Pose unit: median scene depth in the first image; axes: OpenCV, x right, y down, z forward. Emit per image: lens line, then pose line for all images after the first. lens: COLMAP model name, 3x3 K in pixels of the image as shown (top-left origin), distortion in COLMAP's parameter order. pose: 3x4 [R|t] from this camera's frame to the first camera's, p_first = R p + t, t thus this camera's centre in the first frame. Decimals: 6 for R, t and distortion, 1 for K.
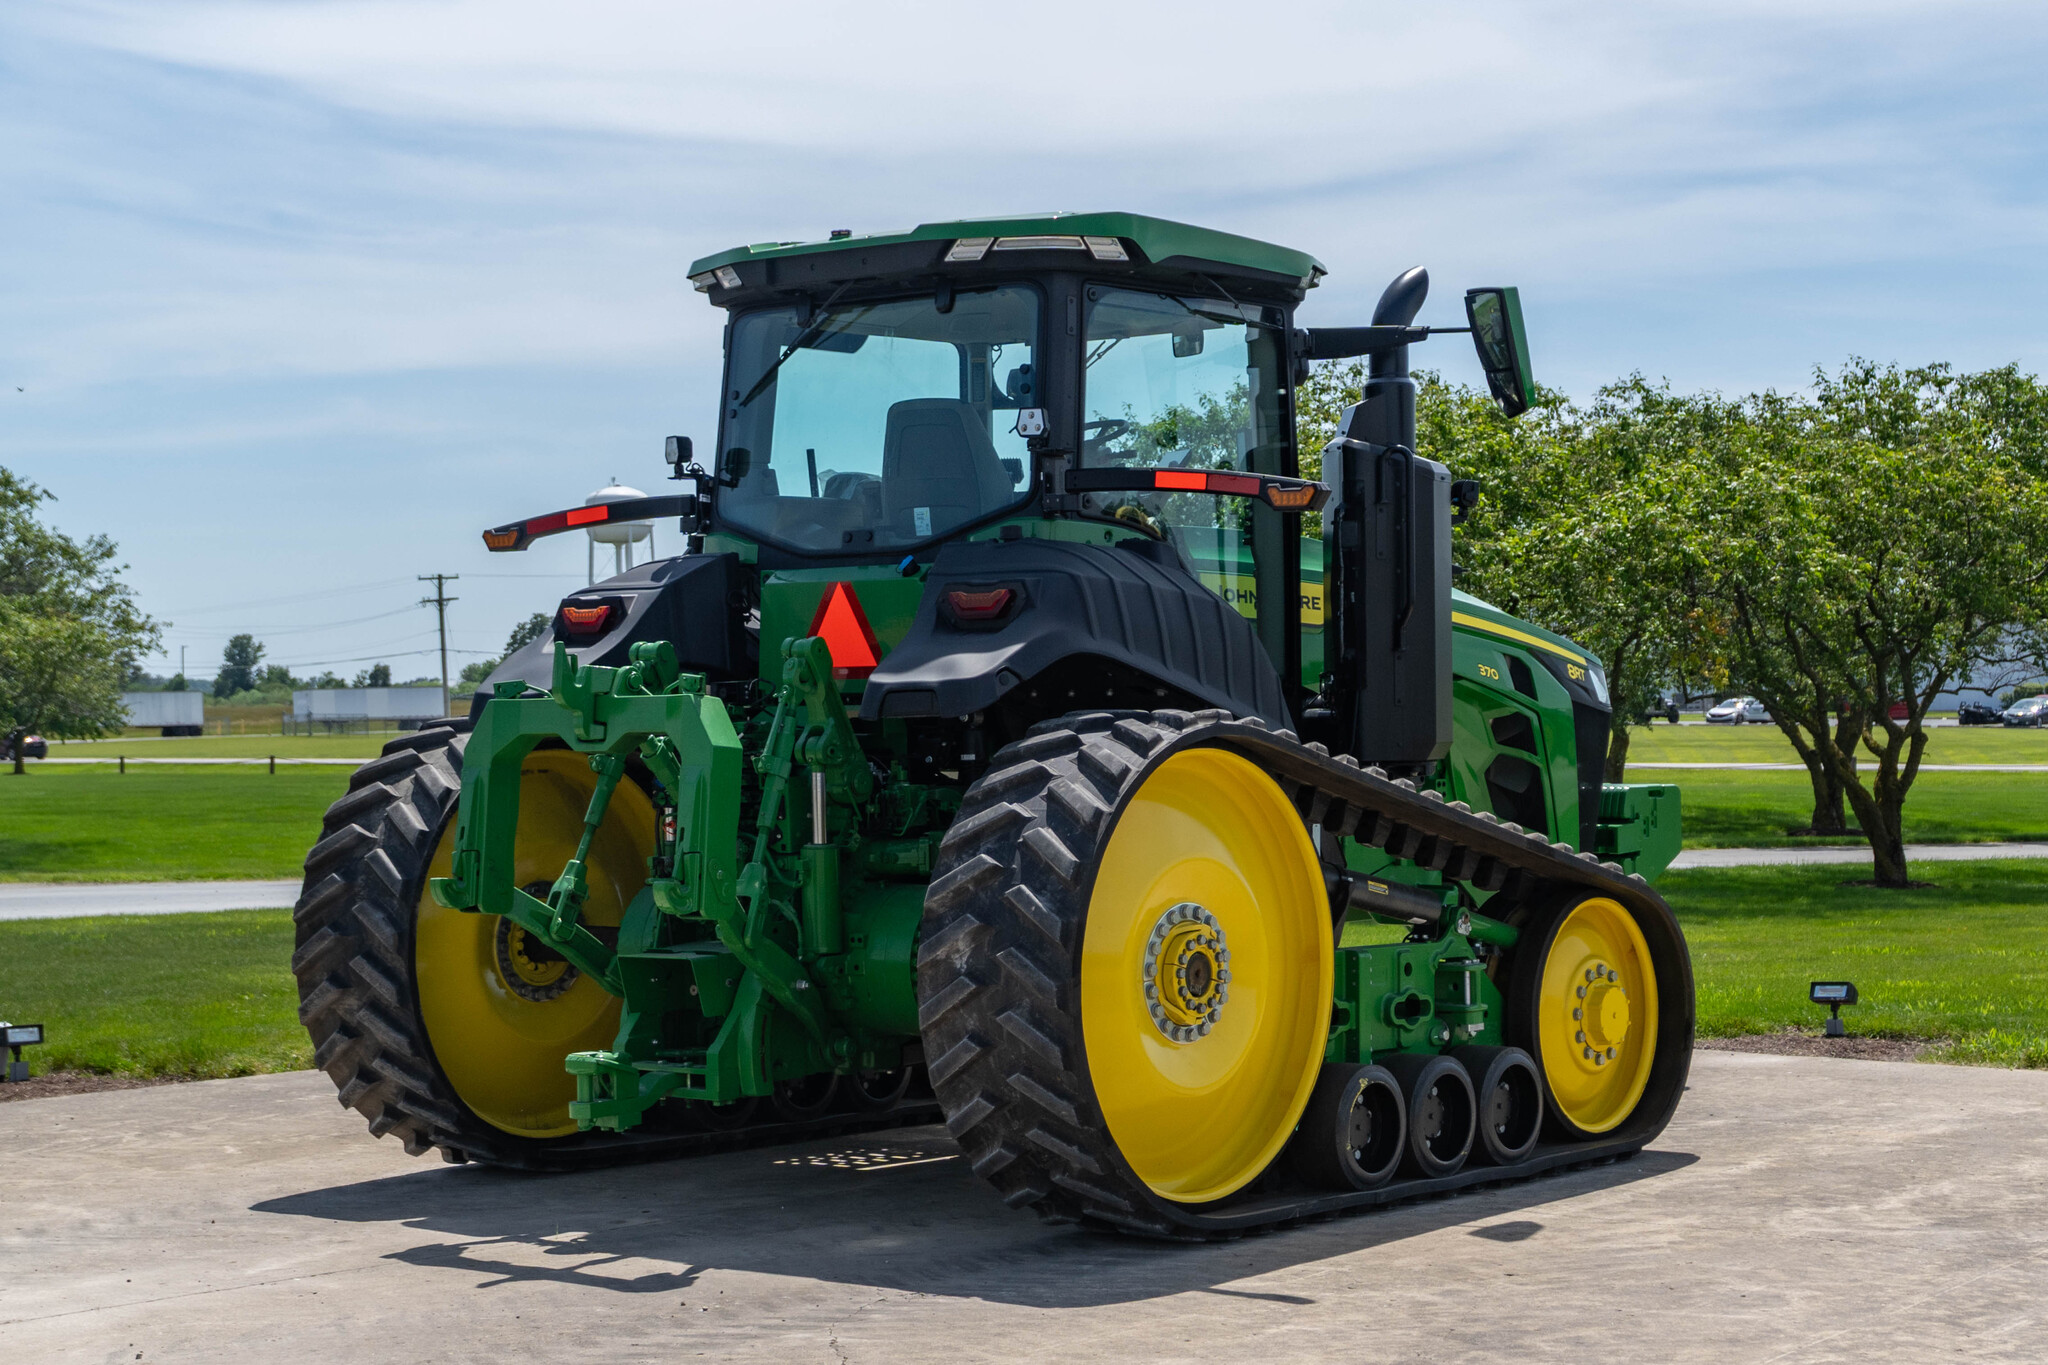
lens RADIAL K [[3487.3, 0, 965.3], [0, 3487.3, 680.4], [0, 0, 1]] dist [0.053433, 0.252150]
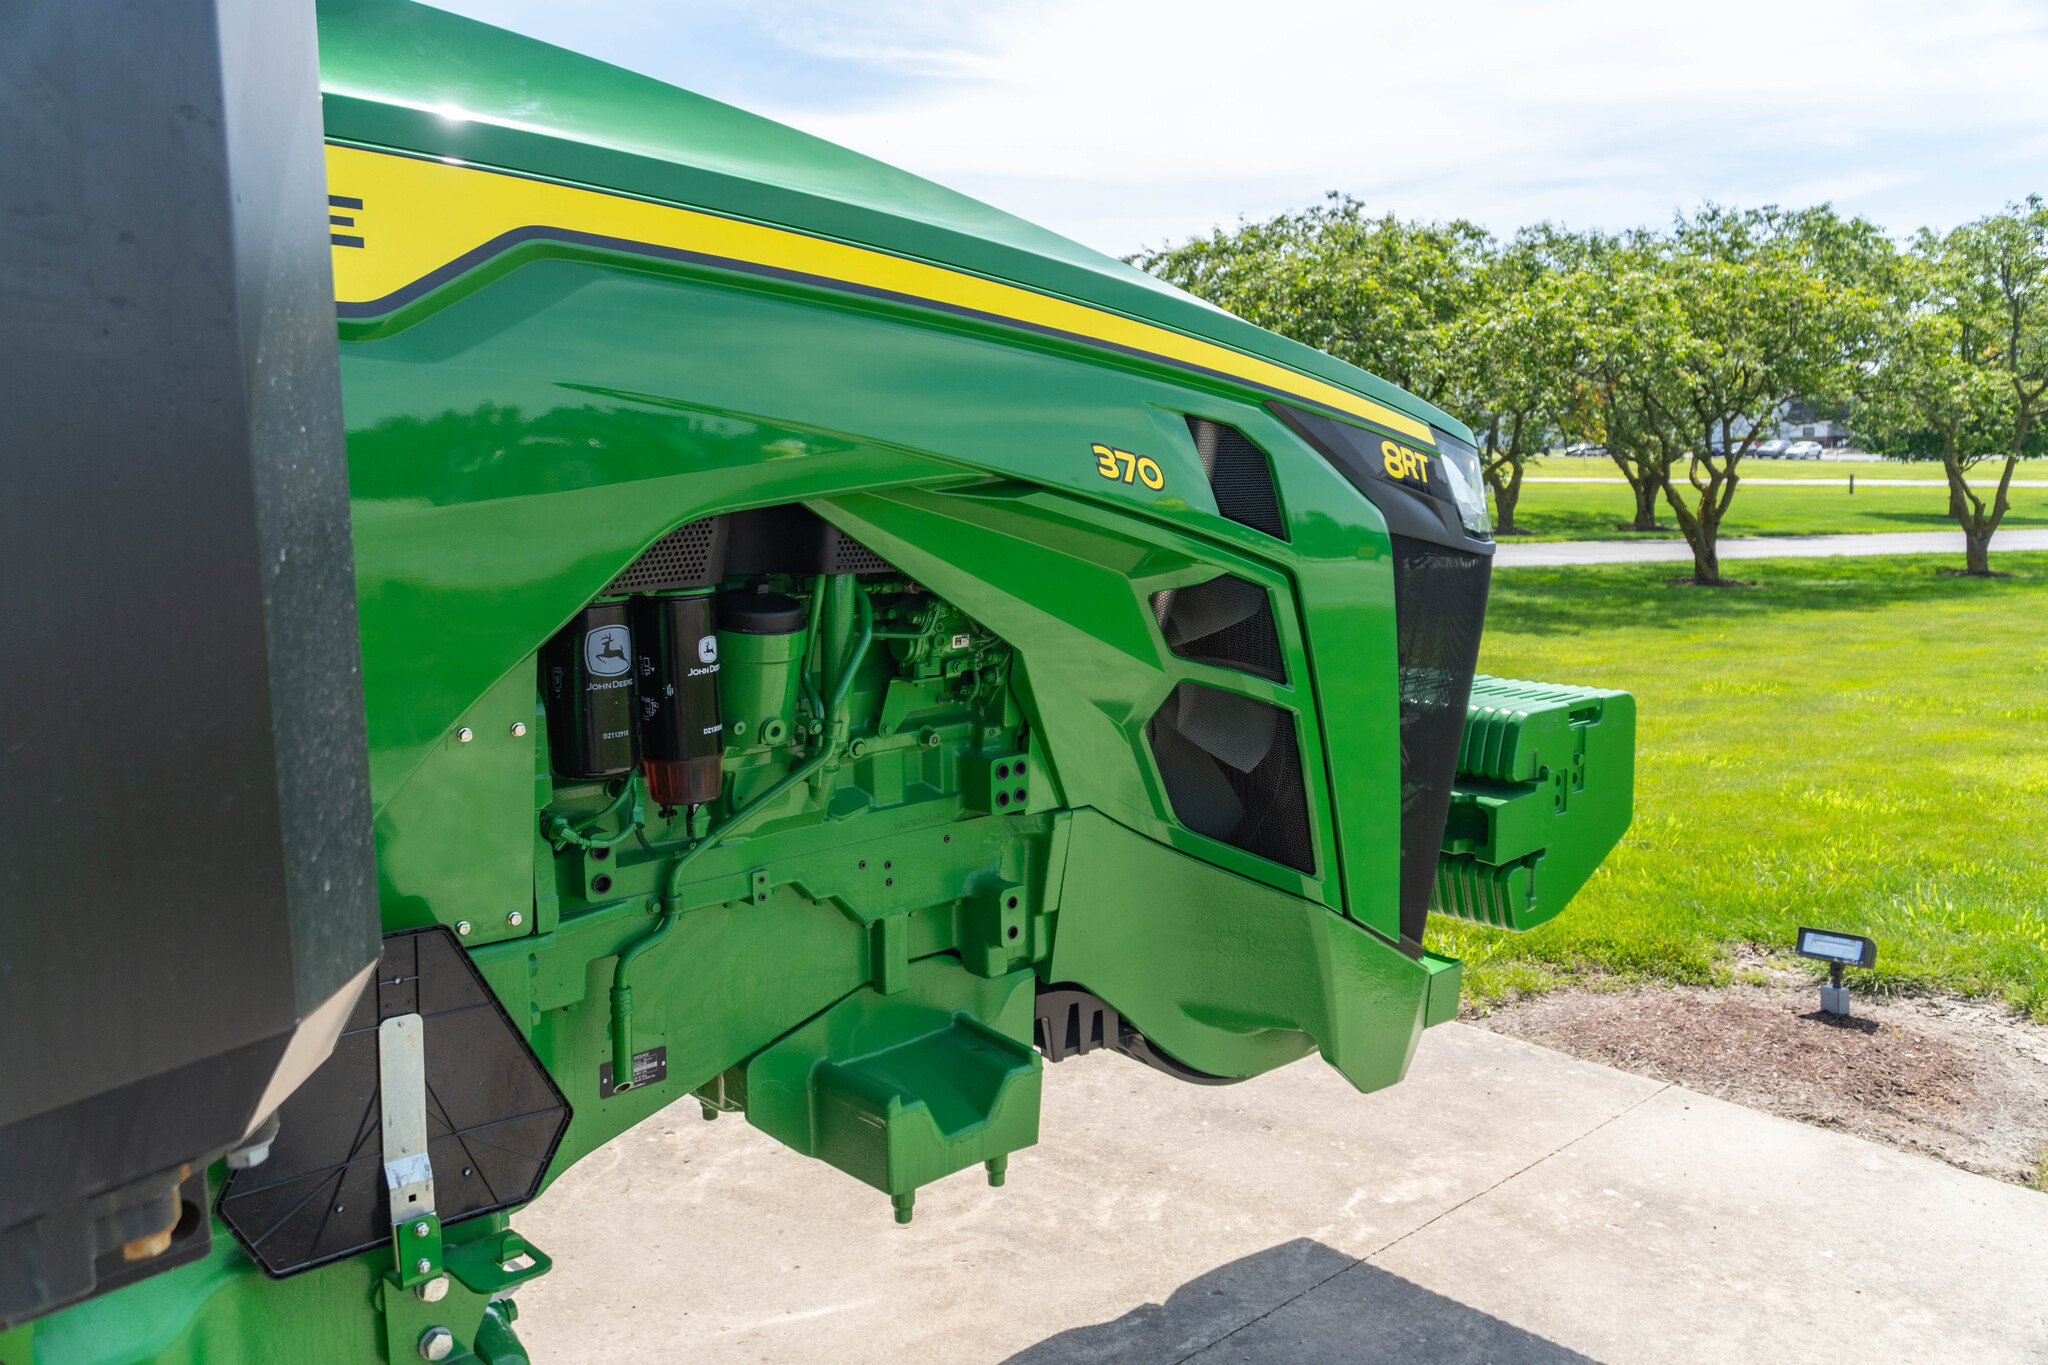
lens RADIAL K [[1601.6, 0, 996.2], [0, 1601.6, 657.2], [0, 0, 1]] dist [0.013218, -0.002606]
pose [[0.991909, 0.017851, -0.125688, 0.067894], [-0.000250, 0.990337, 0.138684, -0.002506], [0.126949, -0.137530, 0.982329, 0.362566]]
